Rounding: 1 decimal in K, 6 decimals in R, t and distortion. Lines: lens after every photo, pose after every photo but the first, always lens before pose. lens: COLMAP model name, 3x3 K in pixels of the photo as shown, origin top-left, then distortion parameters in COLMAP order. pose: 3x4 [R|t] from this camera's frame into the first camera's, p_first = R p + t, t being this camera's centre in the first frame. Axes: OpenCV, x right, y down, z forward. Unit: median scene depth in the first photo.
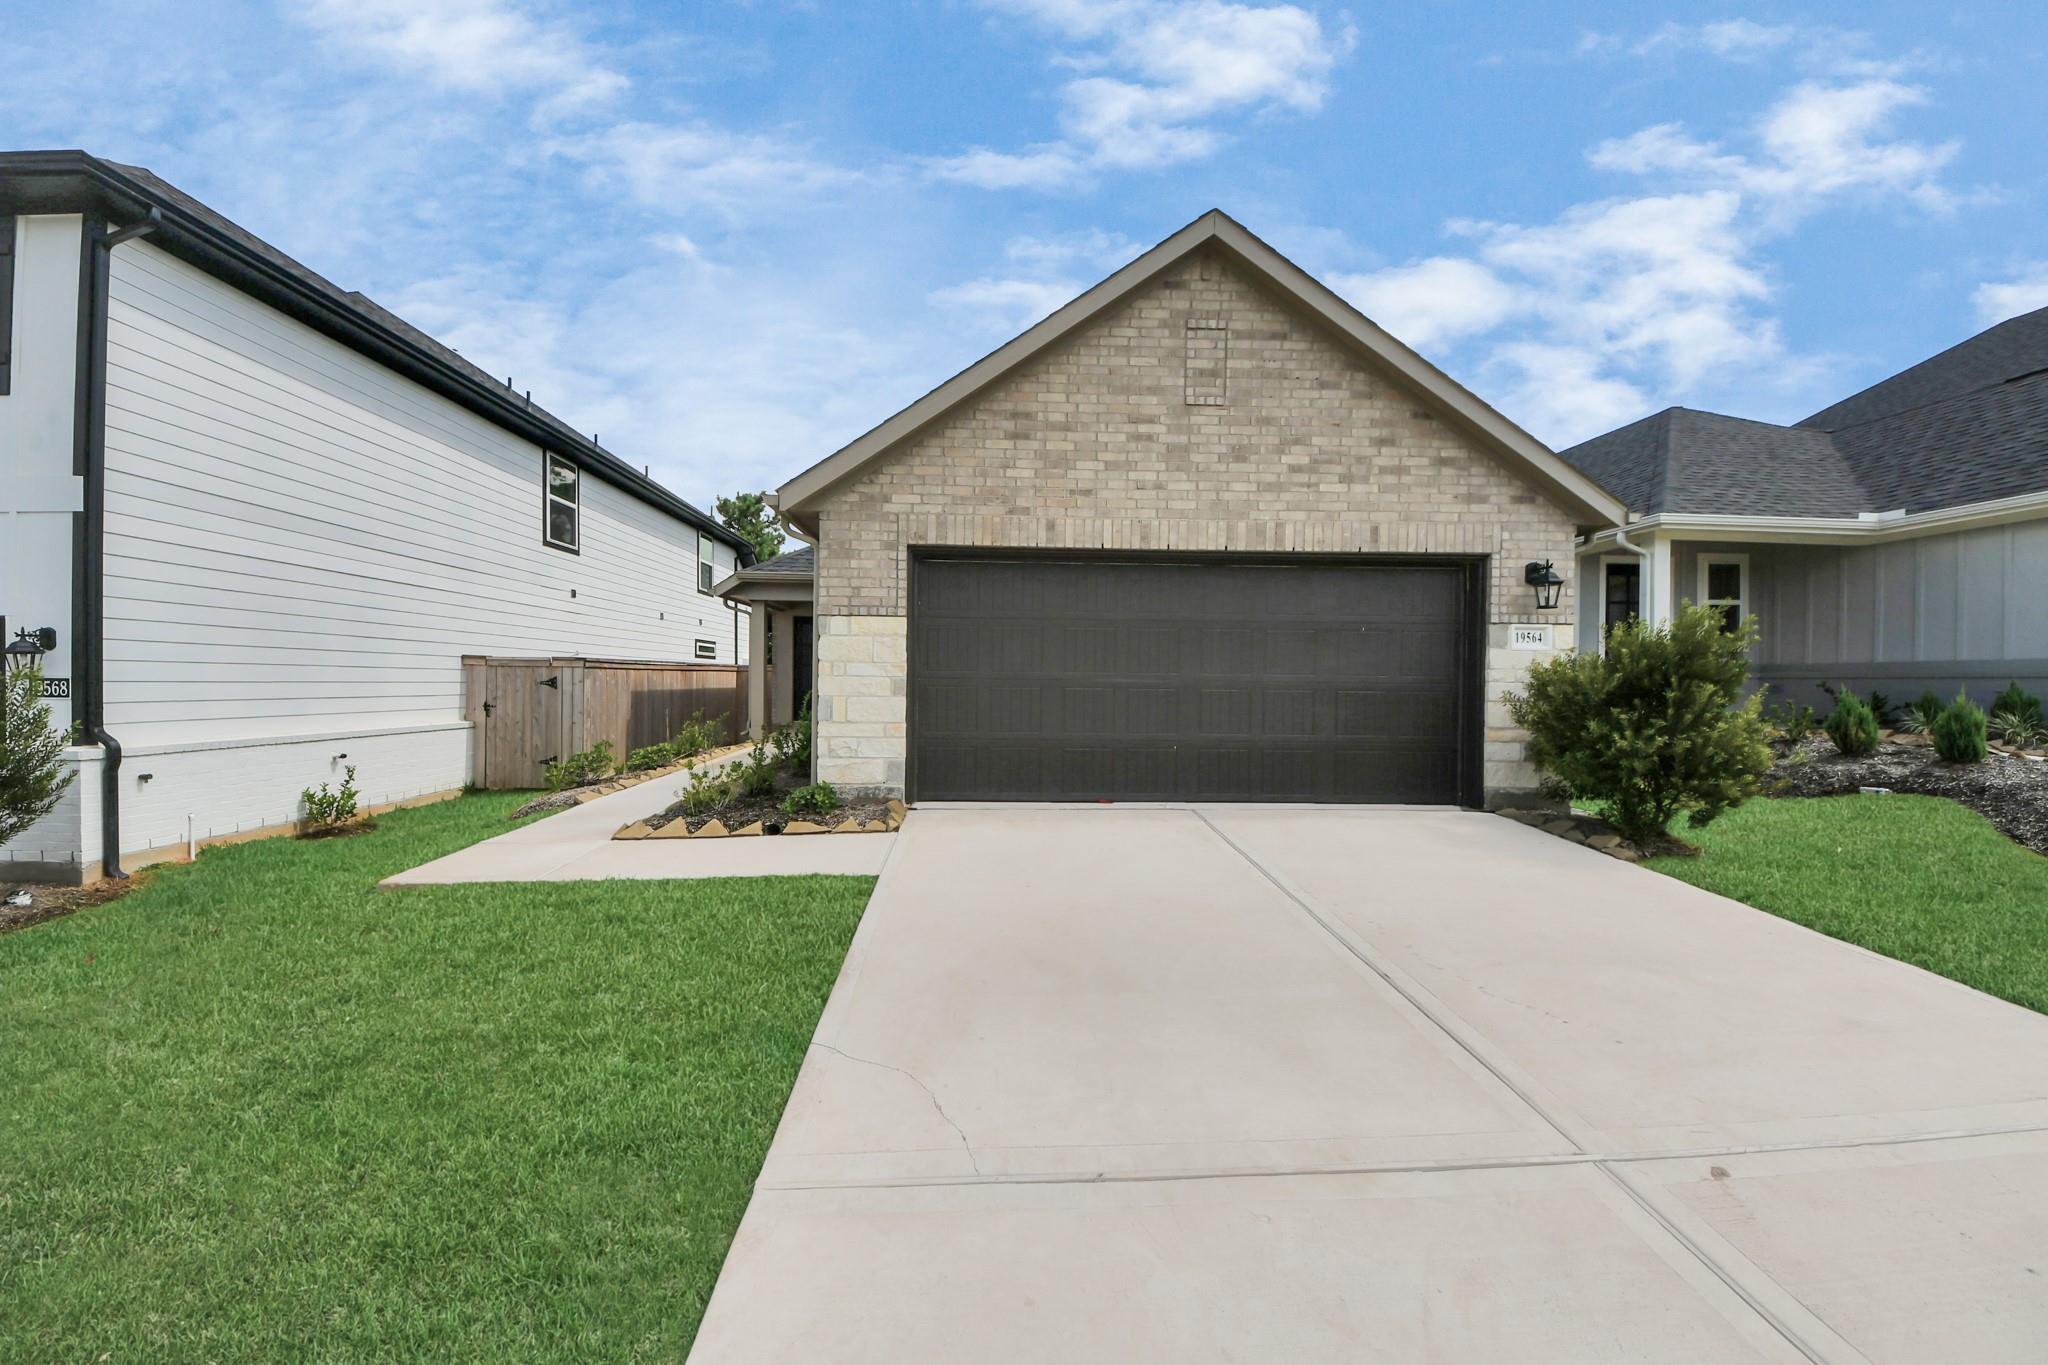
lens RADIAL K [[715.5, 0, 1025.2], [0, 715.5, 687.1], [0, 0, 1]] dist [0.038722, -0.000006]
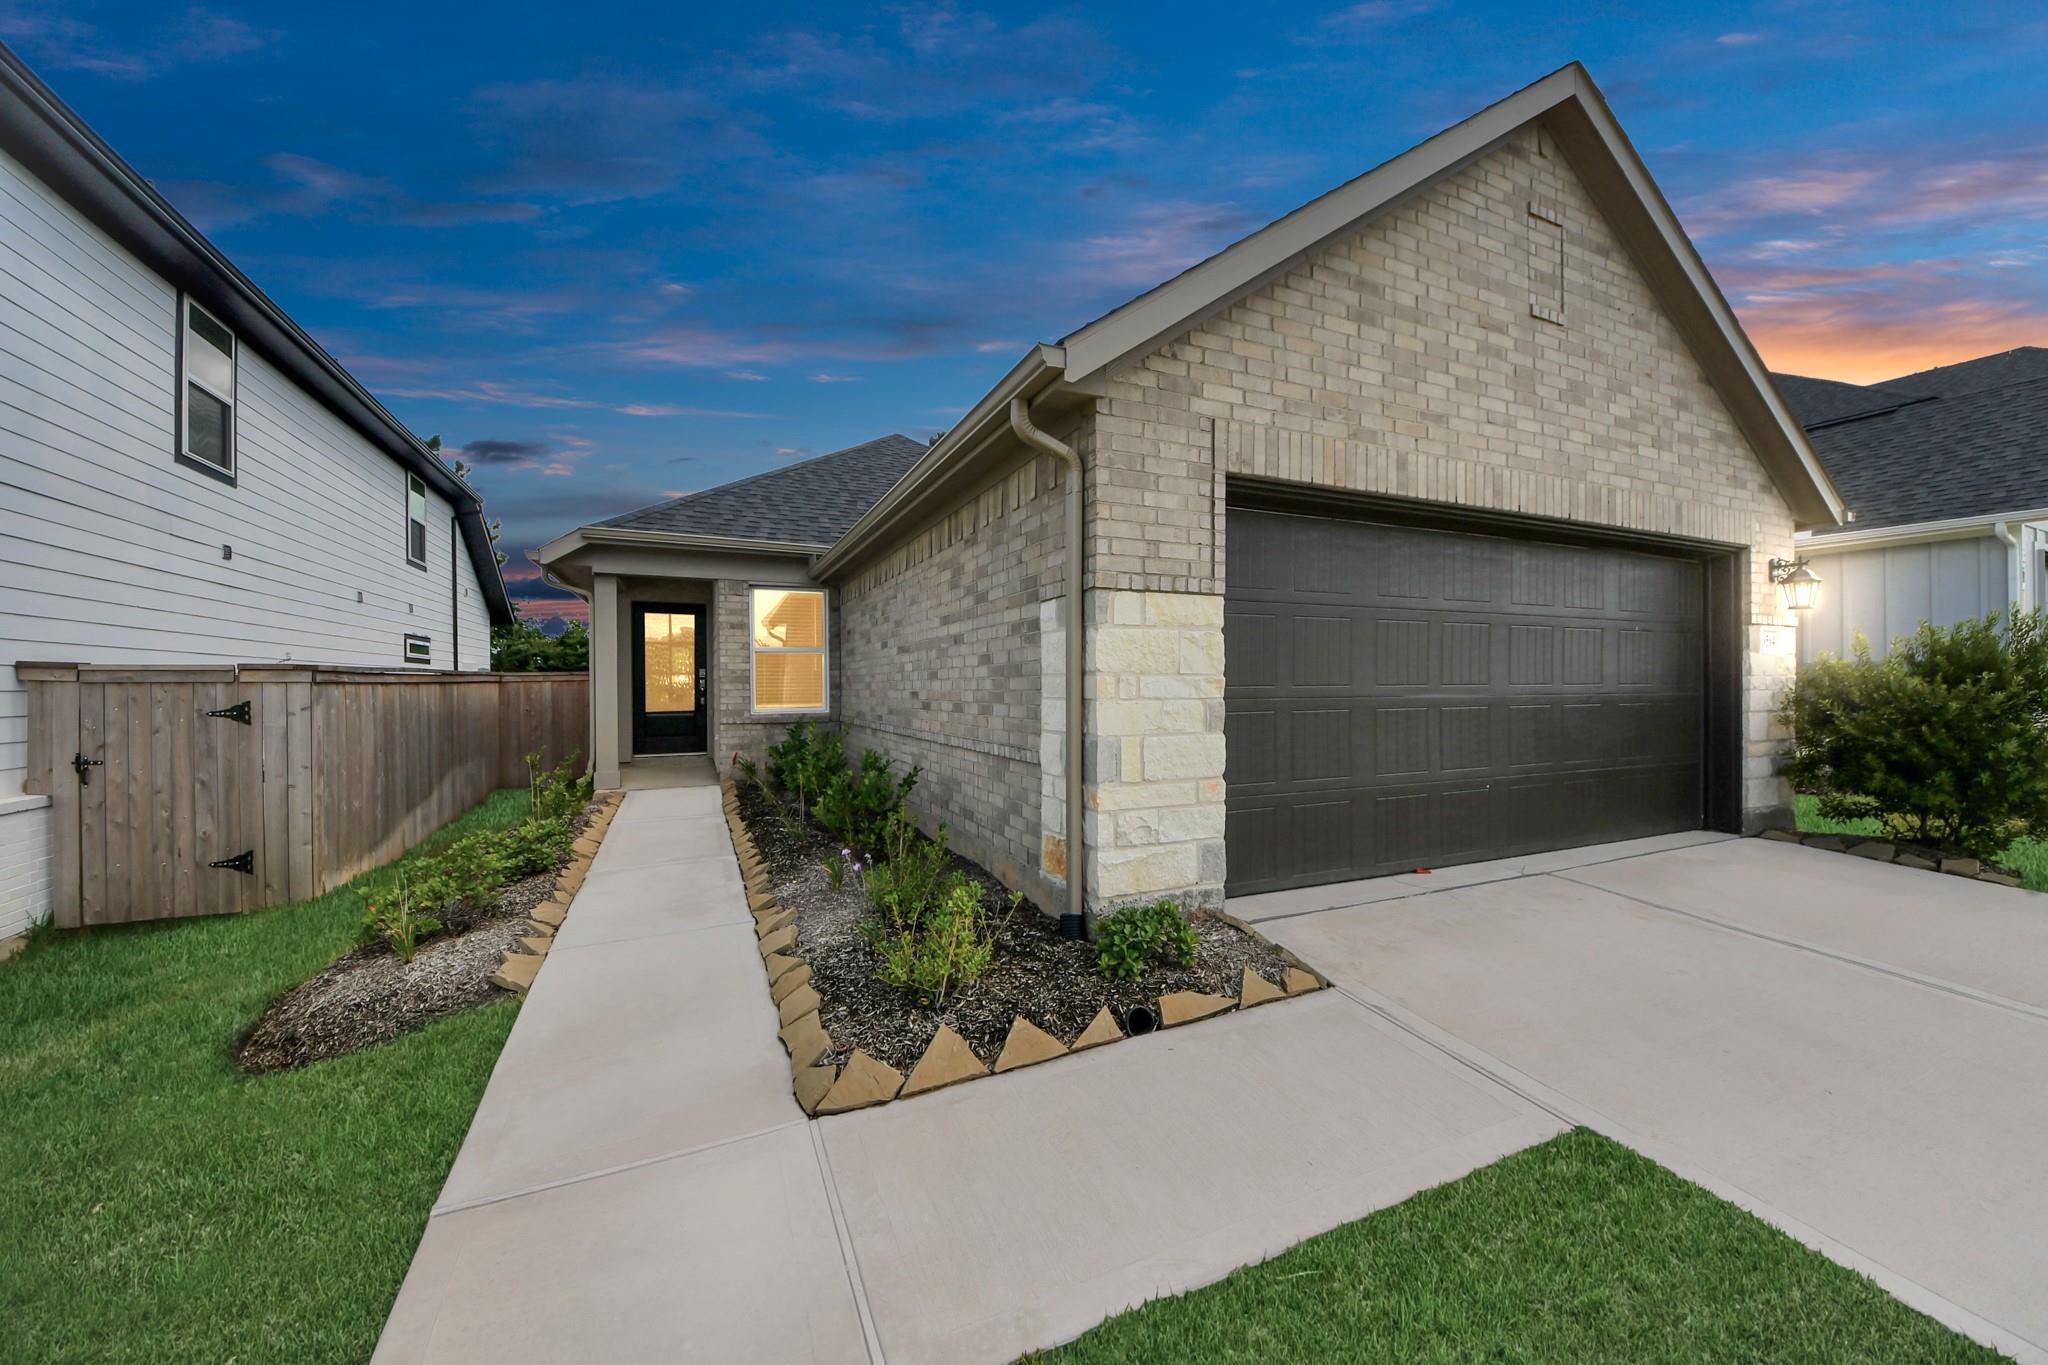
lens RADIAL K [[728.1, 0, 1012.4], [0, 728.1, 692.4], [0, 0, 1]] dist [0.000736, 0.000398]
pose [[0.931746, -0.019547, 0.362583, -0.537411], [0.017131, 0.999804, 0.009880, -0.028027], [-0.362705, -0.002994, 0.931899, 0.503378]]
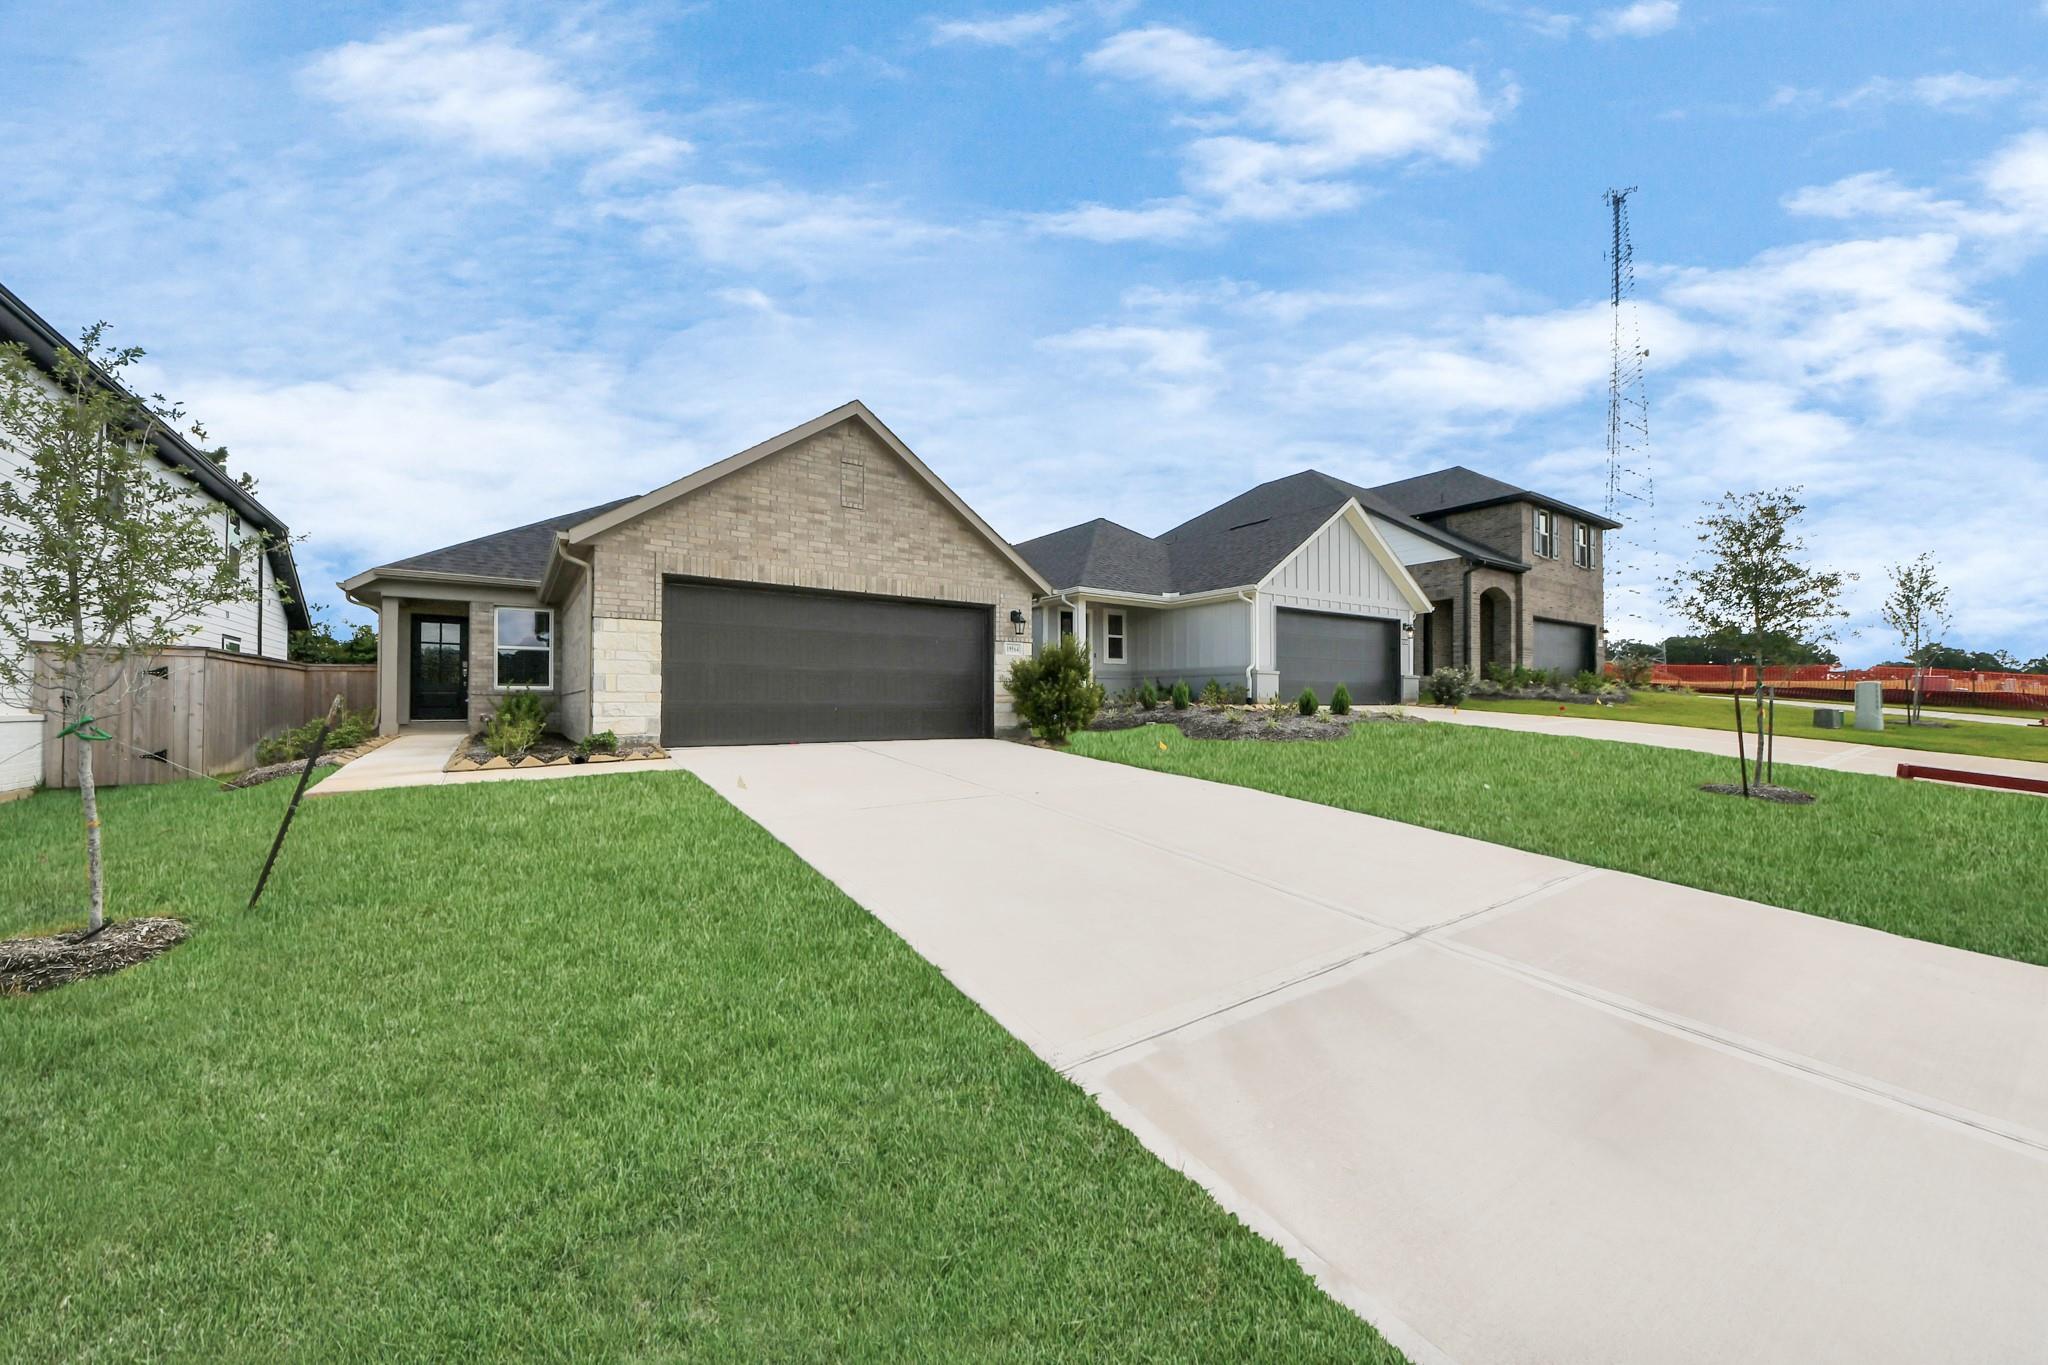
lens RADIAL K [[713.5, 0, 1023.4], [0, 713.5, 698.5], [0, 0, 1]] dist [-0.000080, -0.006674]
pose [[0.841144, -0.007000, 0.540765, -0.332163], [0.013365, 0.999880, -0.007846, 0.083649], [-0.540645, 0.013827, 0.841137, -0.647532]]
